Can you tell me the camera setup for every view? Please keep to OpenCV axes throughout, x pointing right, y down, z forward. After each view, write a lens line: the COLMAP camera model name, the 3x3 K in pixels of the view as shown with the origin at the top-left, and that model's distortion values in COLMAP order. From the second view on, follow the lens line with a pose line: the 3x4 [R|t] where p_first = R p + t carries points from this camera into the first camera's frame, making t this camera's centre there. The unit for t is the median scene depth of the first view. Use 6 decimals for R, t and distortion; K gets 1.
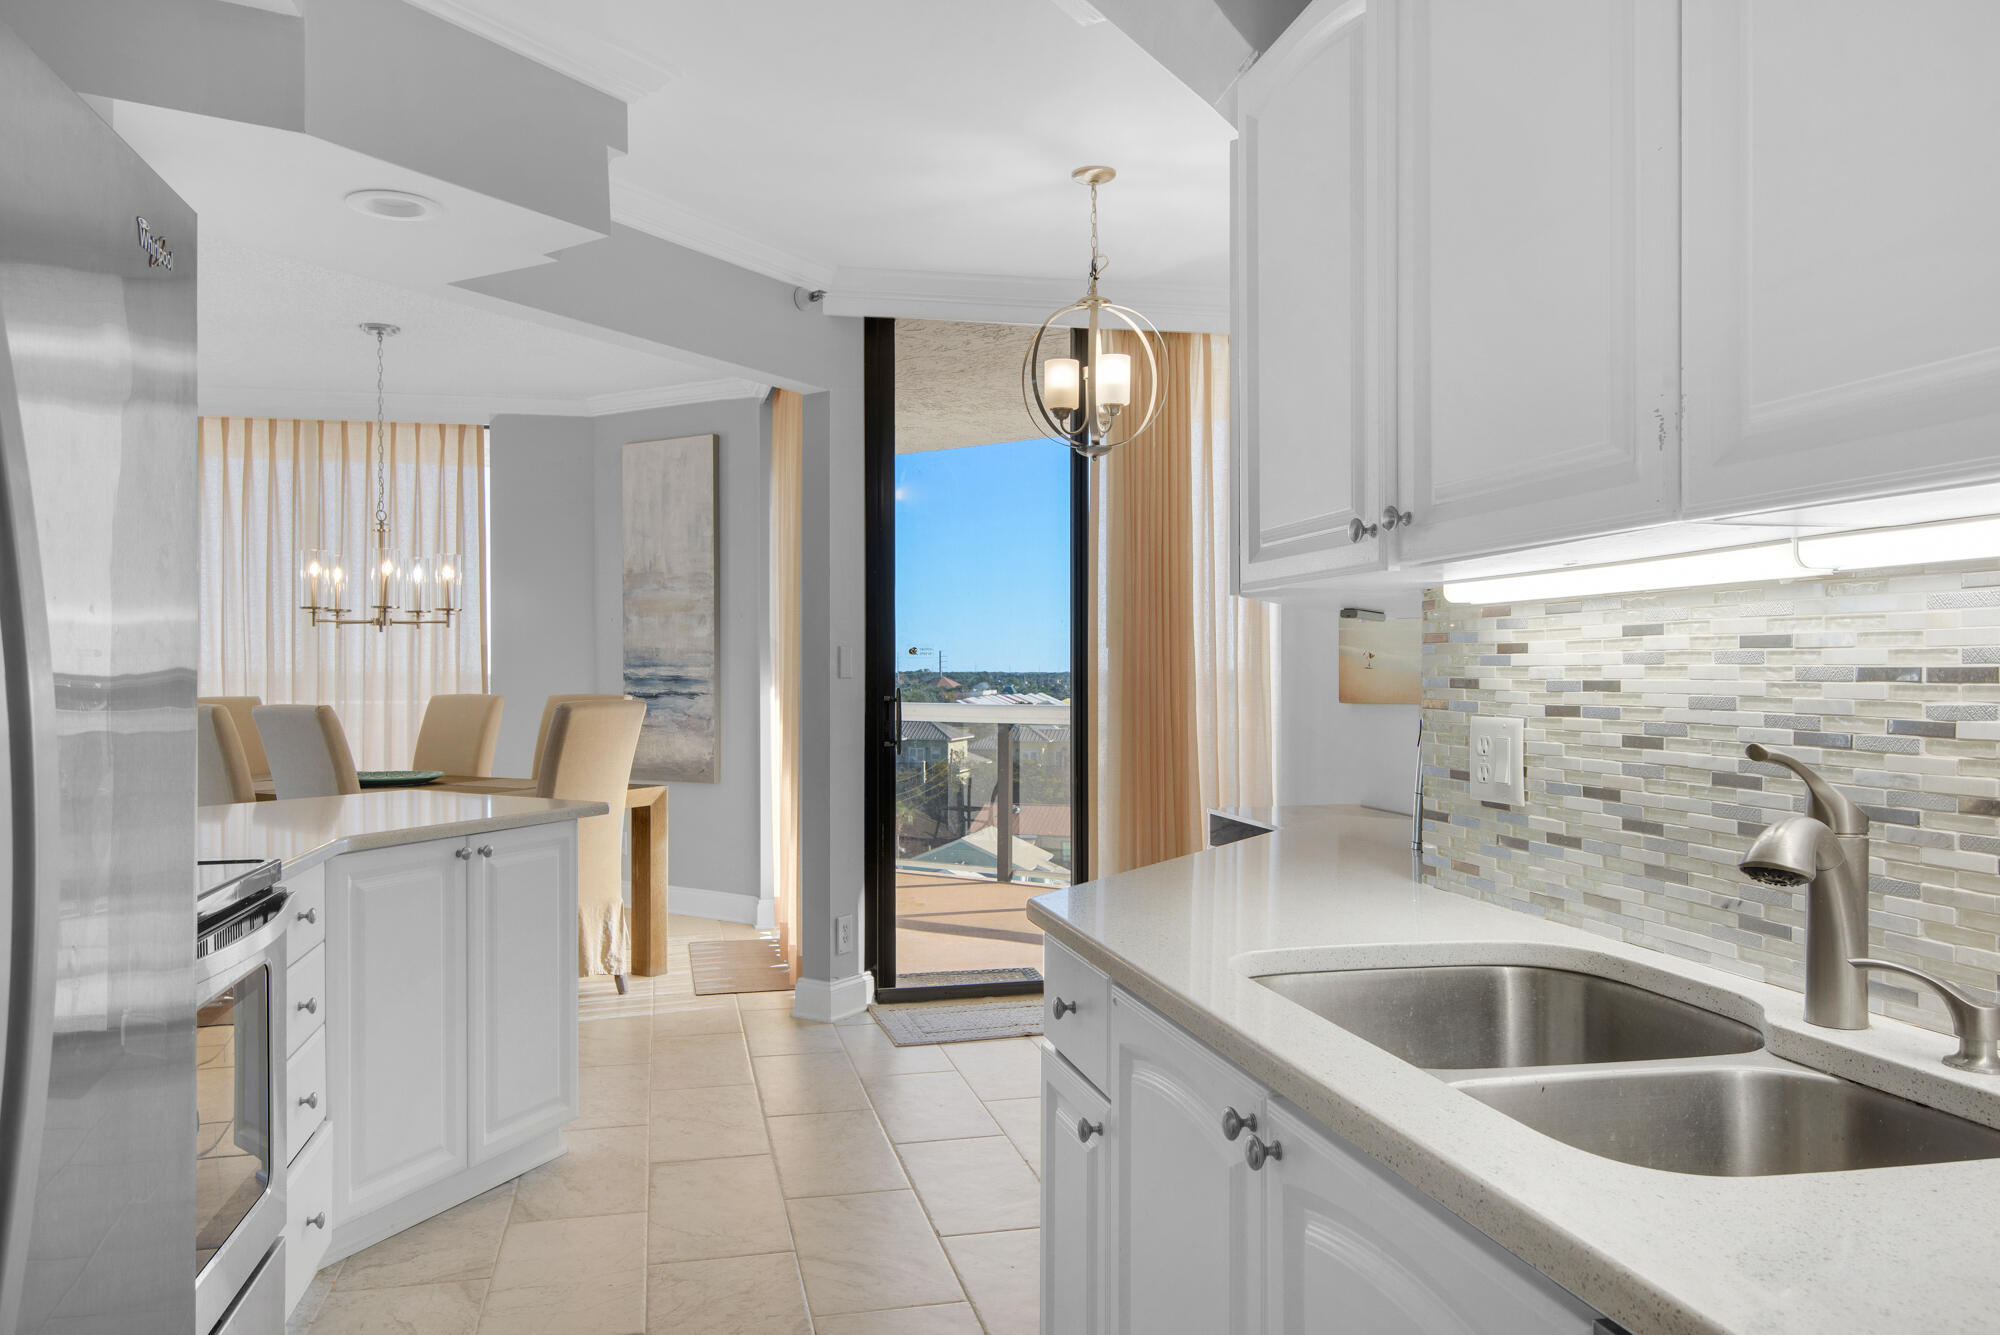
lens RADIAL K [[1376.4, 0, 992.2], [0, 1376.4, 676.1], [0, 0, 1]] dist [0.019511, -0.012967]
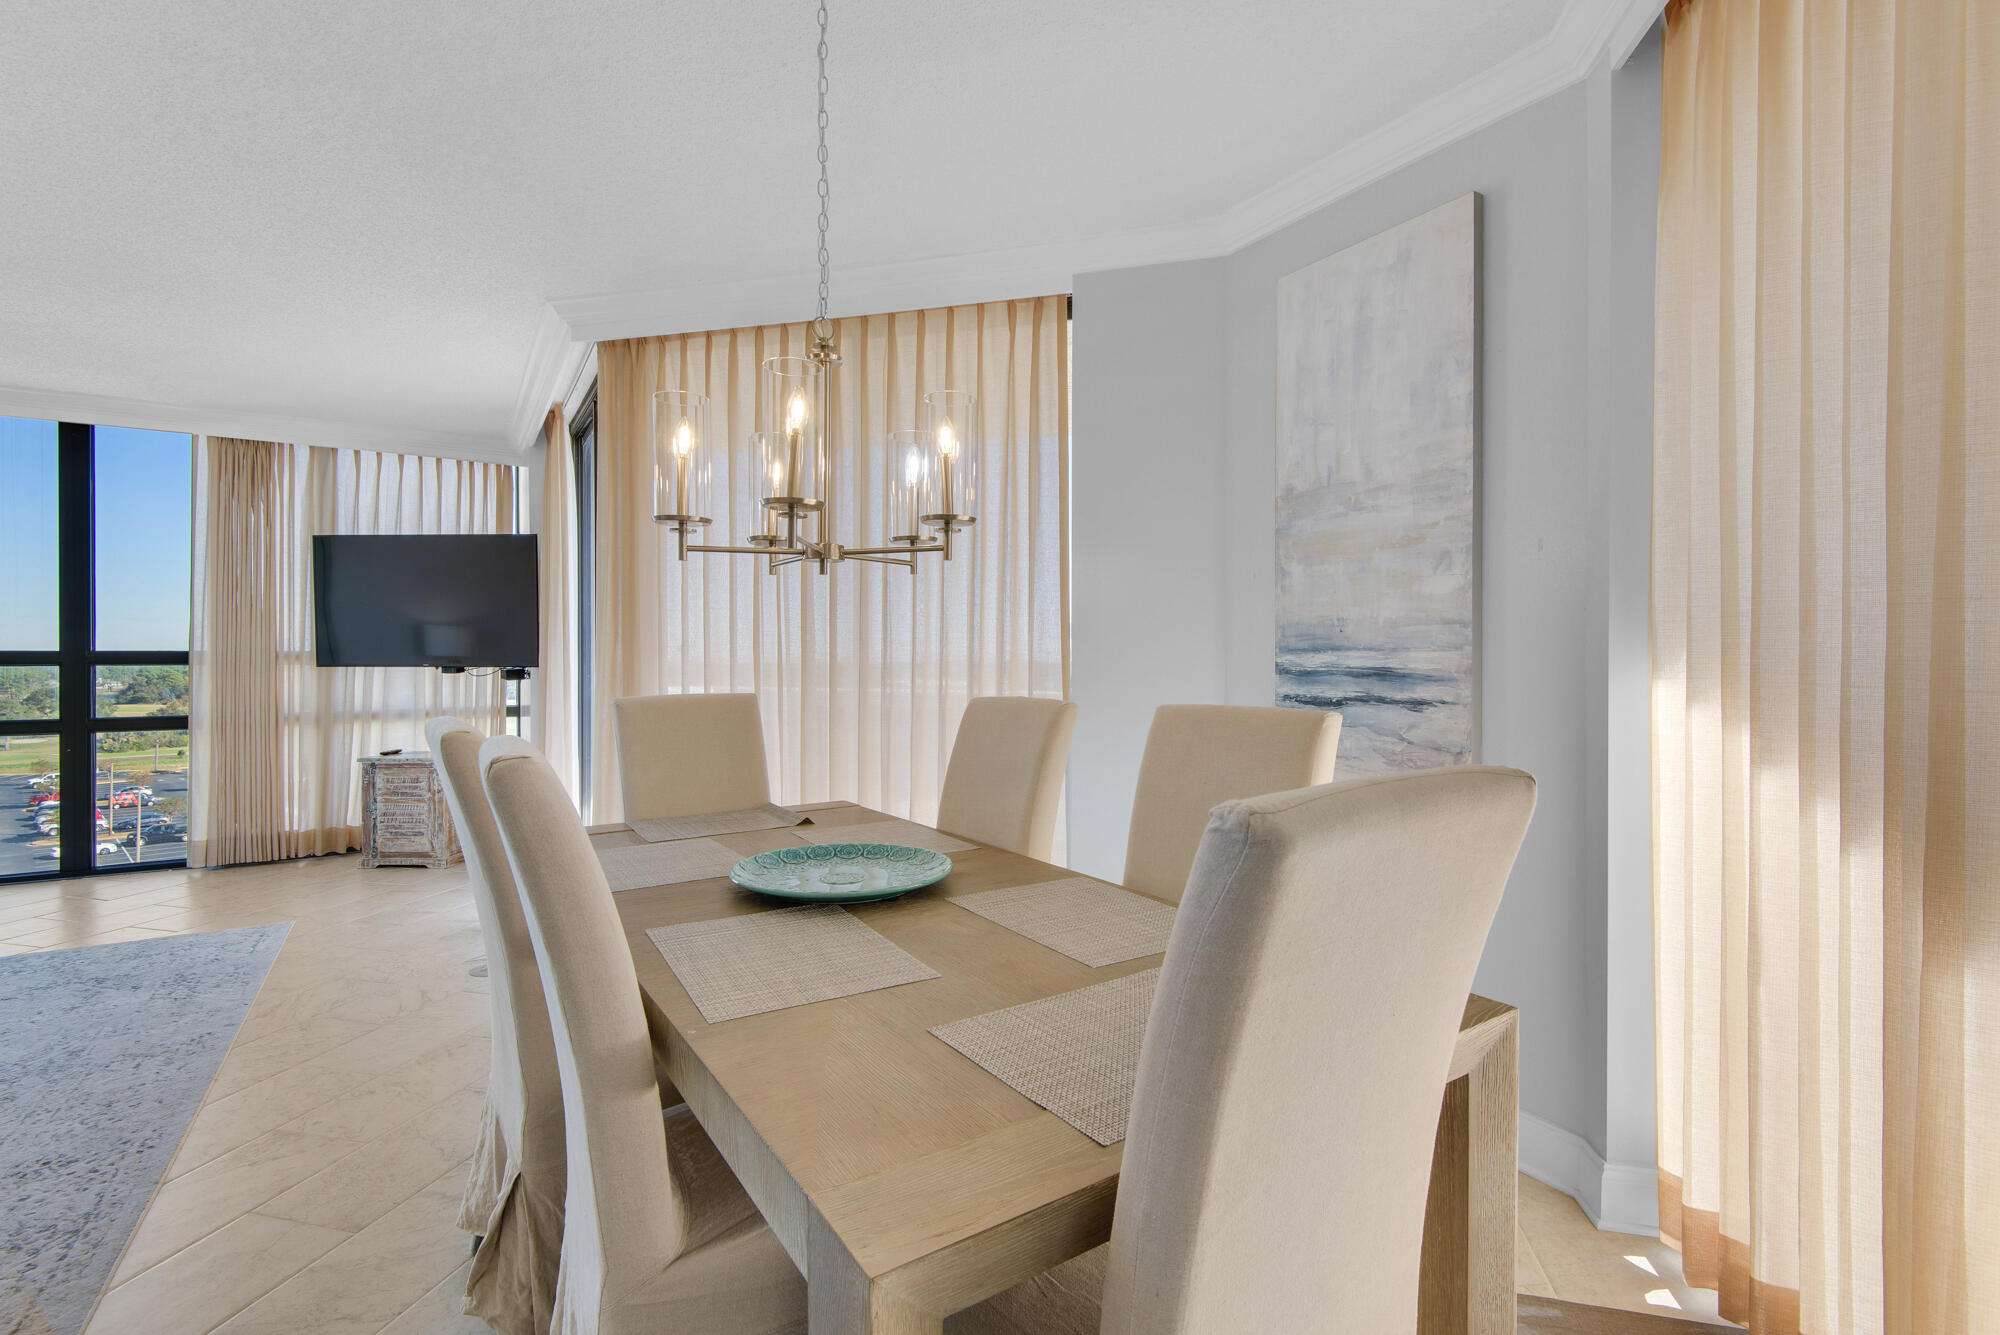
lens RADIAL K [[906.5, 0, 986.1], [0, 906.5, 659.3], [0, 0, 1]] dist [0.010797, -0.006102]
pose [[0.884066, 0.005311, -0.467332, -0.201900], [-0.007477, 0.999968, -0.002781, -0.001396], [0.467303, 0.005953, 0.884077, 0.615378]]
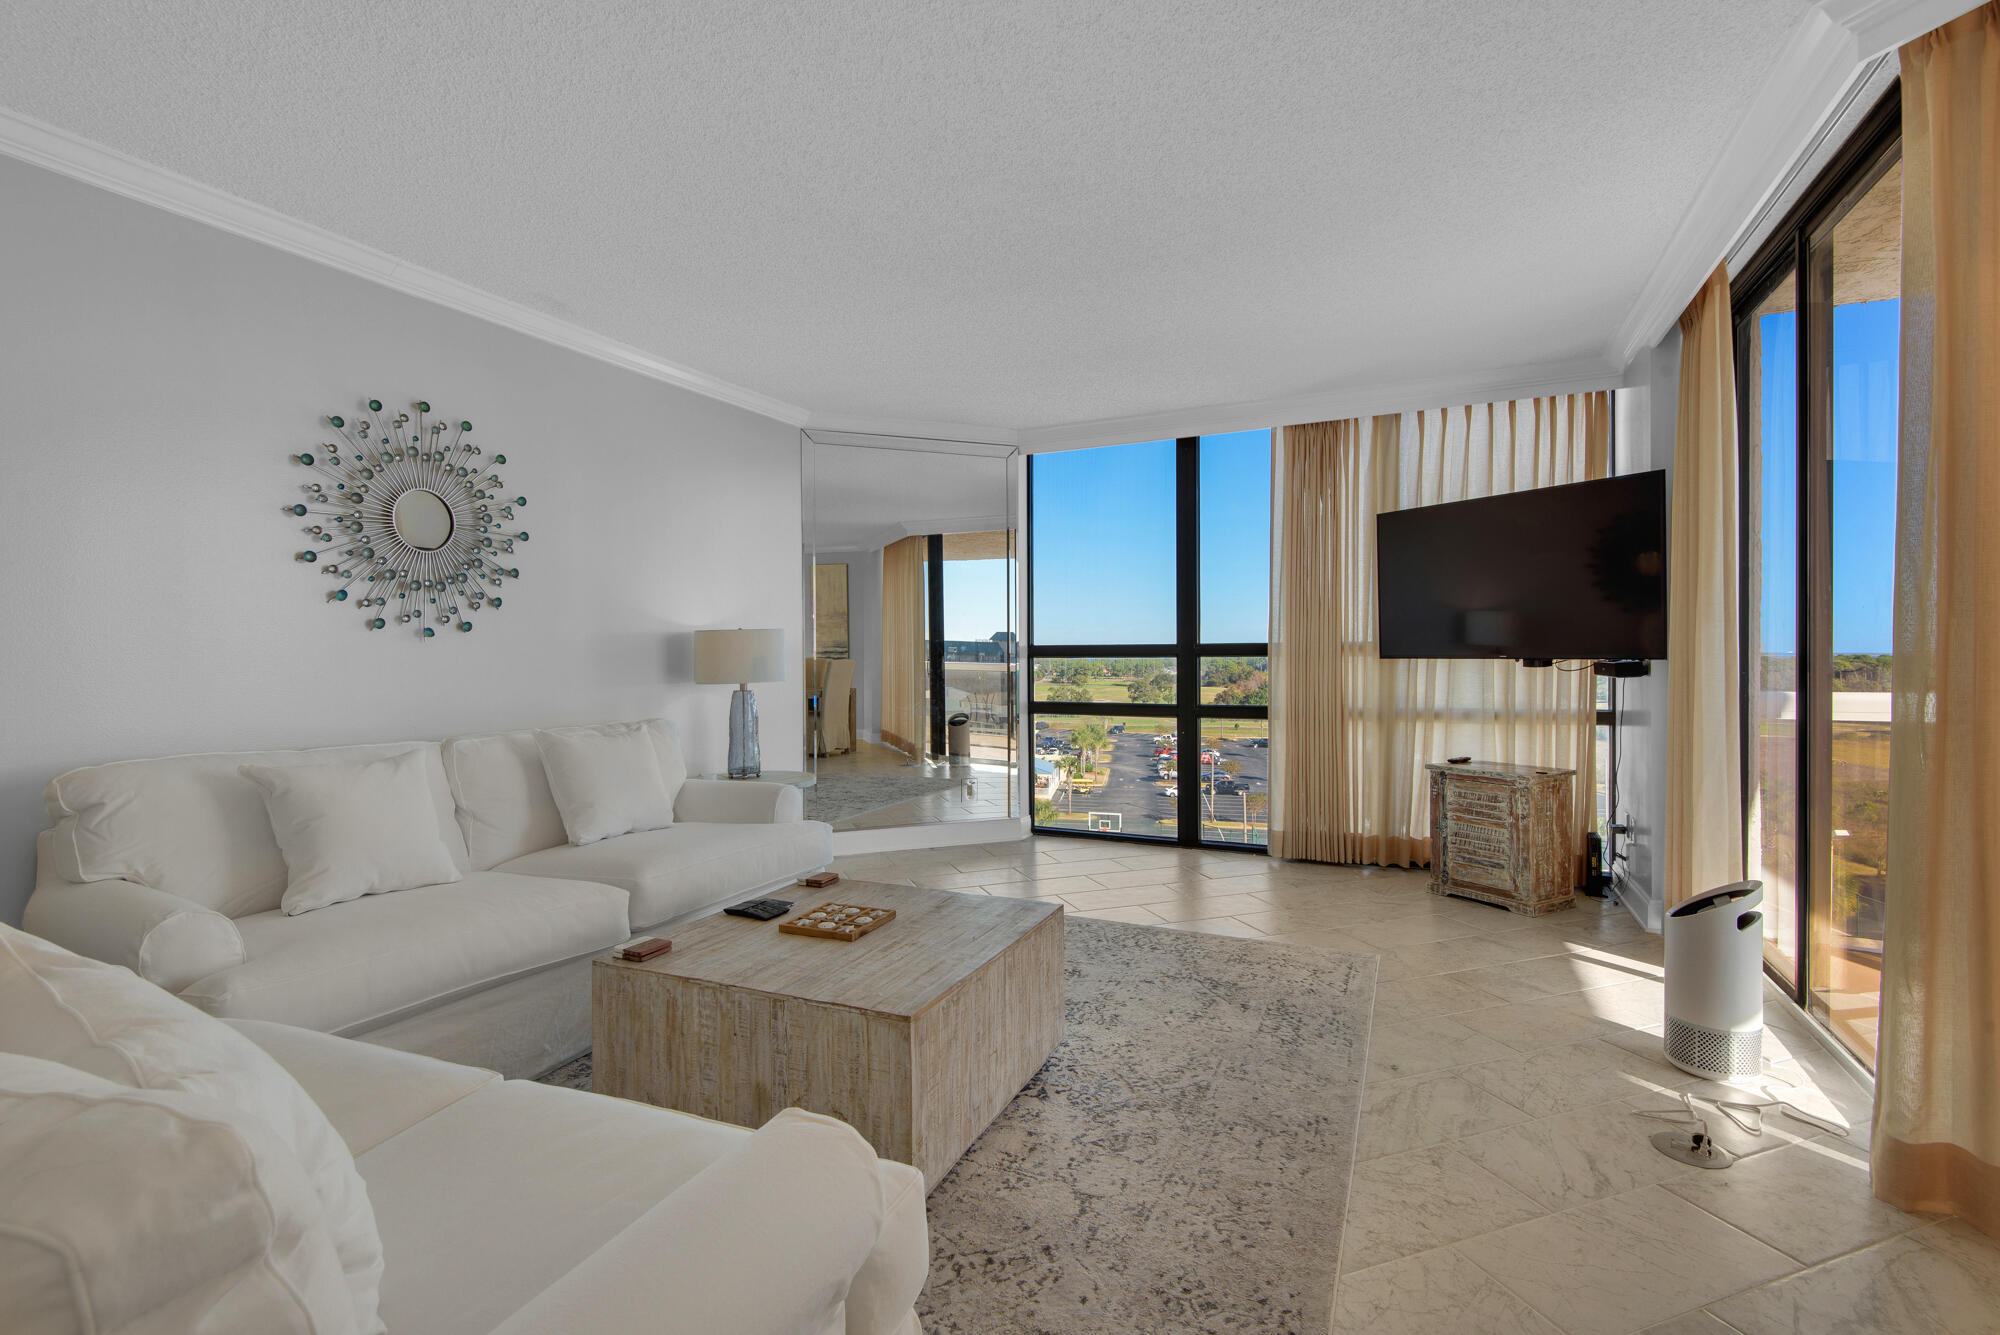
lens RADIAL K [[906.5, 0, 989.2], [0, 906.5, 665.2], [0, 0, 1]] dist [0.010797, -0.006102]
pose [[0.095715, 0.018253, -0.995241, -0.403627], [-0.001596, 0.999833, 0.018184, 0.000077], [0.995408, -0.000152, 0.095728, 0.667328]]
